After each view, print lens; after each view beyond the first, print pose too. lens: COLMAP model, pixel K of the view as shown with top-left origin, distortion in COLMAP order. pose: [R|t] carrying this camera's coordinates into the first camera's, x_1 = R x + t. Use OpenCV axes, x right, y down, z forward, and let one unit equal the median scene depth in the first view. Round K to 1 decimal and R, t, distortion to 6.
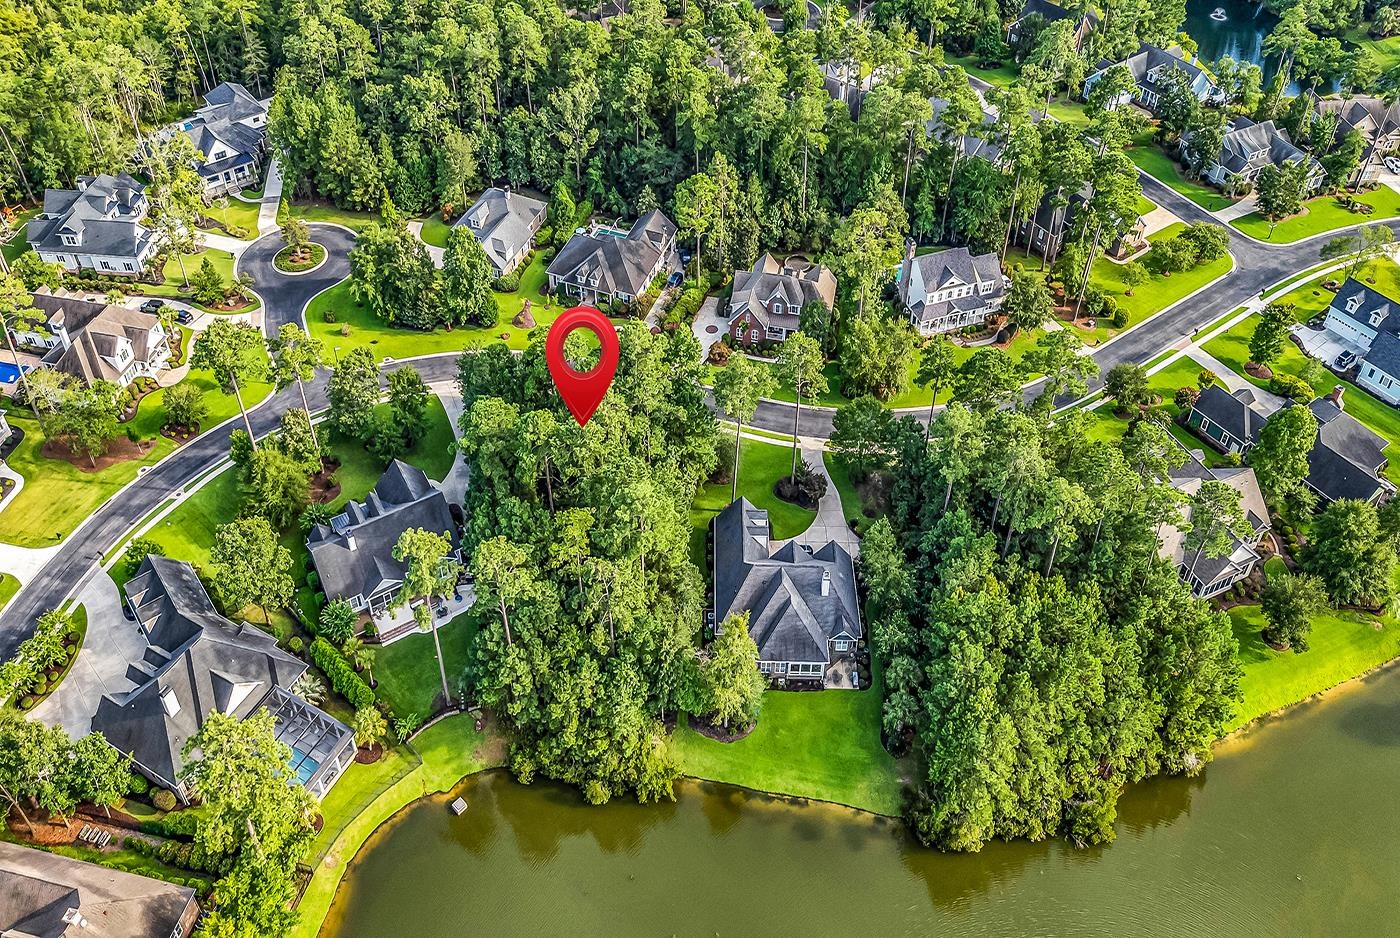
lens RADIAL K [[1295.6, 0, 703.9], [0, 1295.6, 473.3], [0, 0, 1]] dist [0.106359, -0.155227]
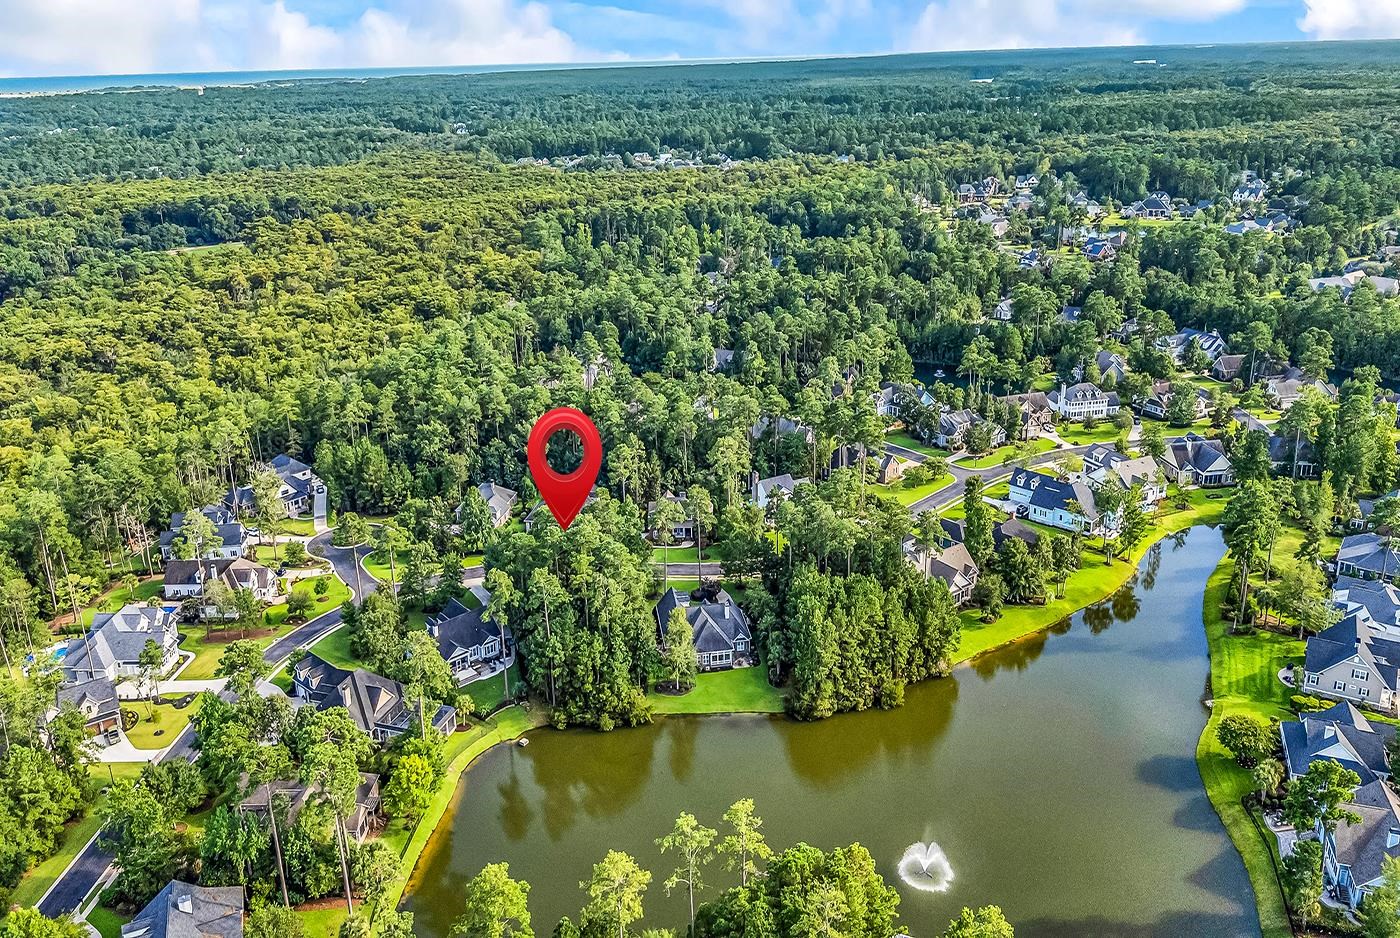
lens RADIAL K [[1296.1, 0, 684.0], [0, 1296.1, 468.1], [0, 0, 1]] dist [0.118904, -0.201700]
pose [[0.992492, -0.073793, 0.097543, -0.088420], [0.105162, 0.922071, -0.372459, 0.418311], [-0.062457, 0.379920, 0.922908, -0.493911]]
